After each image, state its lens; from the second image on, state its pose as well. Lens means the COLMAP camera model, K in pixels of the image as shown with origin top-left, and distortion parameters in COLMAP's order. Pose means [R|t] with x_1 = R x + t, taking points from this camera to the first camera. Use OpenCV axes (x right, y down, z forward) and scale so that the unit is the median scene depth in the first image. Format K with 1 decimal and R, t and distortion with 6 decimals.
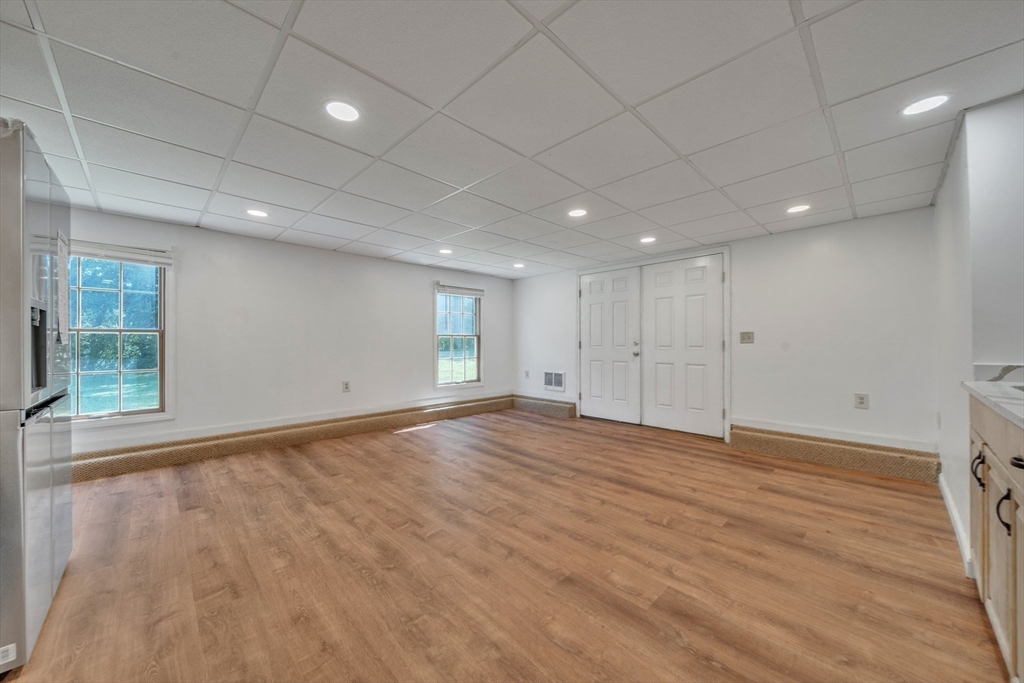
lens RADIAL K [[376.5, 0, 509.0], [0, 376.5, 336.5], [0, 0, 1]] dist [-0.002294, 0.000656]
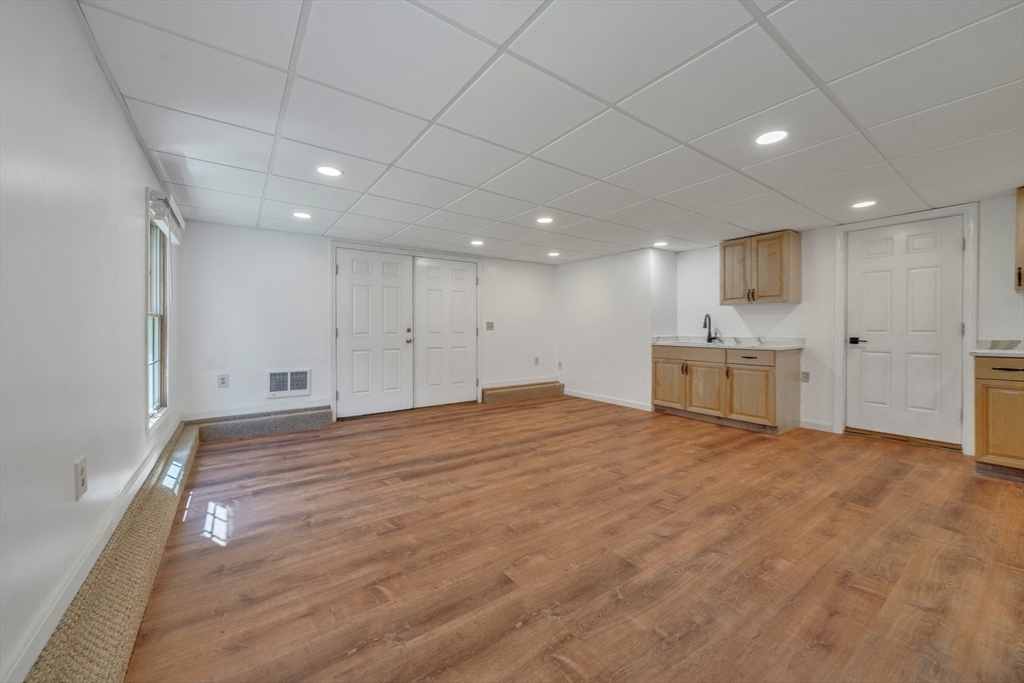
lens RADIAL K [[376.5, 0, 495.3], [0, 376.5, 331.6], [0, 0, 1]] dist [-0.002294, 0.000656]
pose [[0.164537, -0.006851, 0.986347, -0.952159], [-0.015009, 0.999843, 0.009449, 0.012169], [-0.986257, -0.016359, 0.164408, 0.900438]]
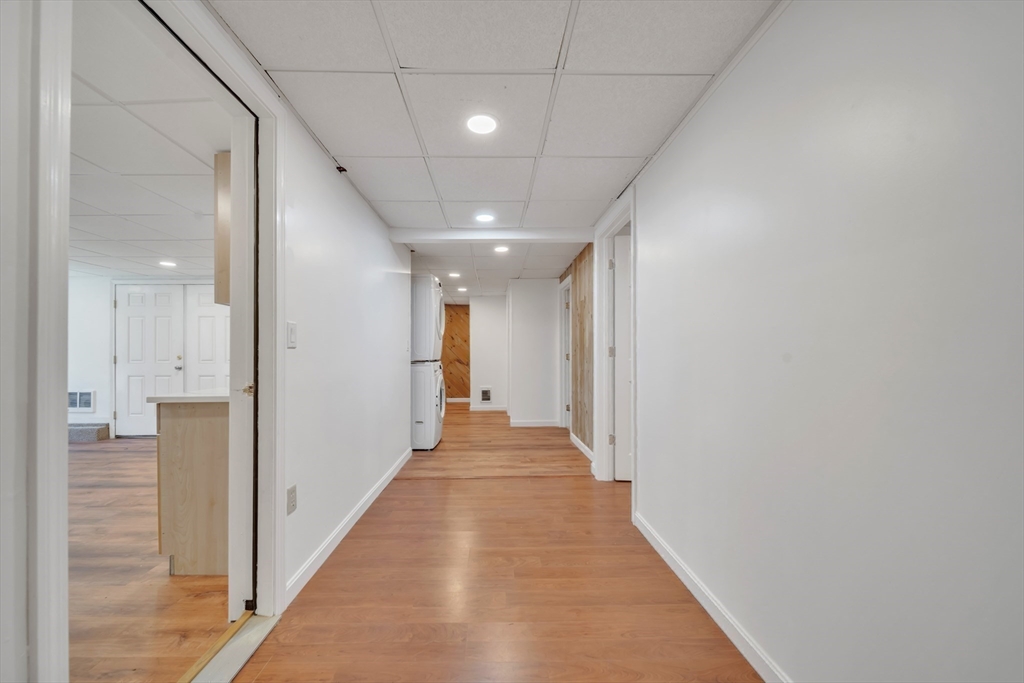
lens RADIAL K [[376.5, 0, 482.0], [0, 376.5, 353.7], [0, 0, 1]] dist [-0.002294, 0.000656]
pose [[0.691384, -0.003089, 0.722481, 0.246896], [-0.008106, 0.999895, 0.012032, -0.019130], [-0.722442, -0.014176, 0.691286, -0.493626]]
